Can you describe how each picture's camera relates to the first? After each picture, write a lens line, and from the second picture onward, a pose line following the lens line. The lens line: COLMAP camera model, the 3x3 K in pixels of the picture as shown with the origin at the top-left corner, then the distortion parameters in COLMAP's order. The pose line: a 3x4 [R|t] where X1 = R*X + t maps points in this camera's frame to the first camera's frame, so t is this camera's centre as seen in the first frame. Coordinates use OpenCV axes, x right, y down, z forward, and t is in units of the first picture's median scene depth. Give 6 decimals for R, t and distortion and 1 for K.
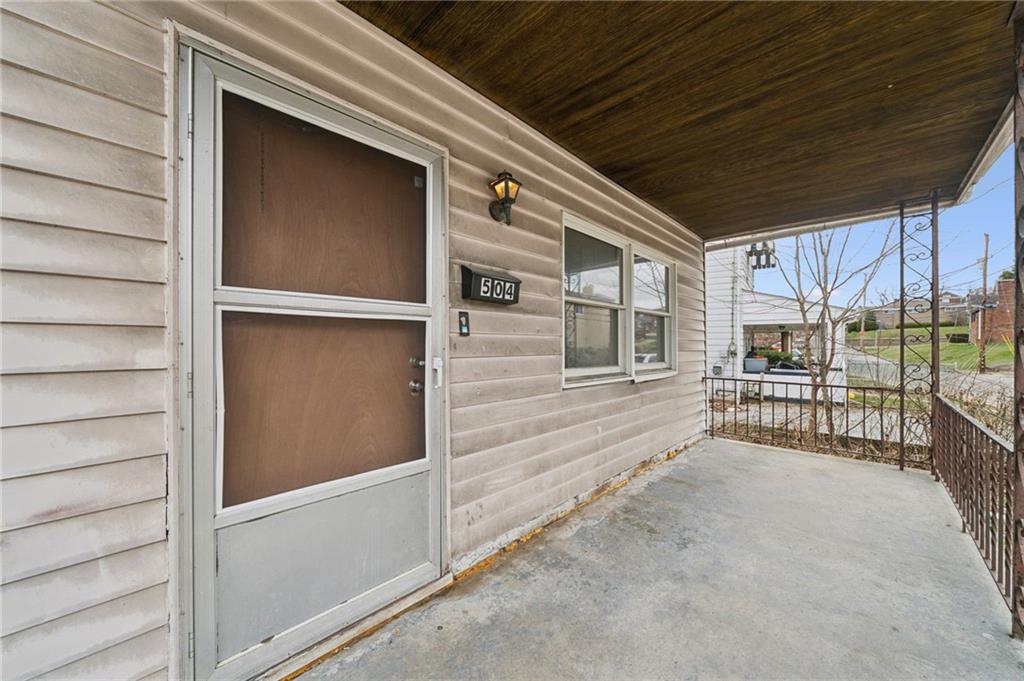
lens RADIAL K [[354.8, 0, 510.1], [0, 354.8, 343.4], [0, 0, 1]] dist [-0.009882, -0.000029]
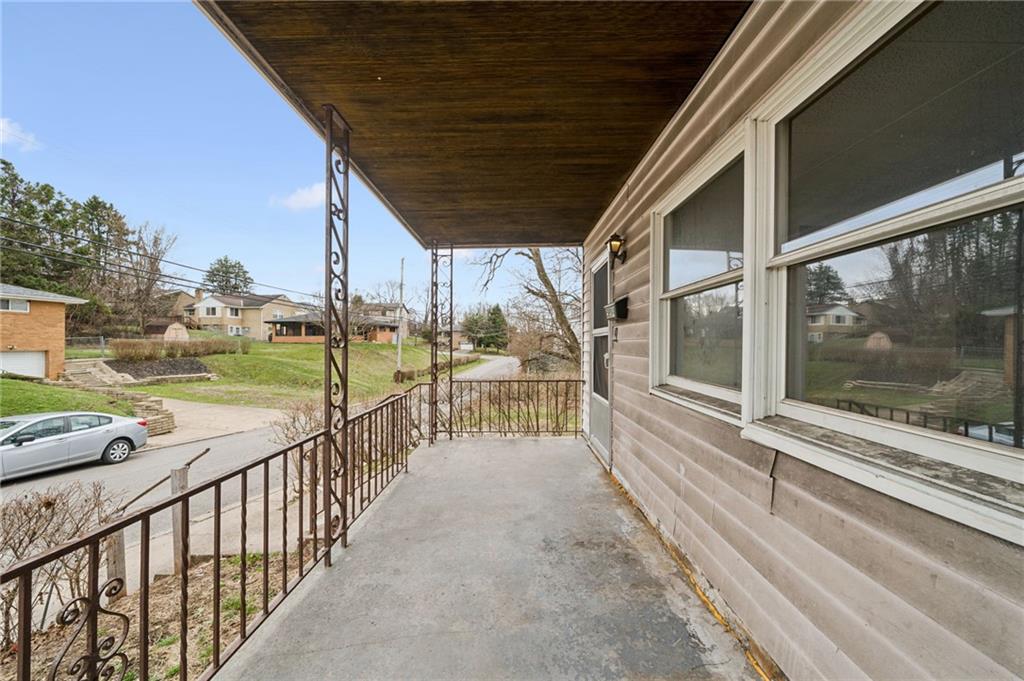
lens RADIAL K [[354.8, 0, 510.1], [0, 354.8, 343.4], [0, 0, 1]] dist [-0.009882, -0.000029]
pose [[-0.708193, -0.001963, -0.706016, 1.217967], [-0.001052, 0.999998, -0.001724, -0.002650], [0.706018, -0.000478, -0.708194, 1.555229]]
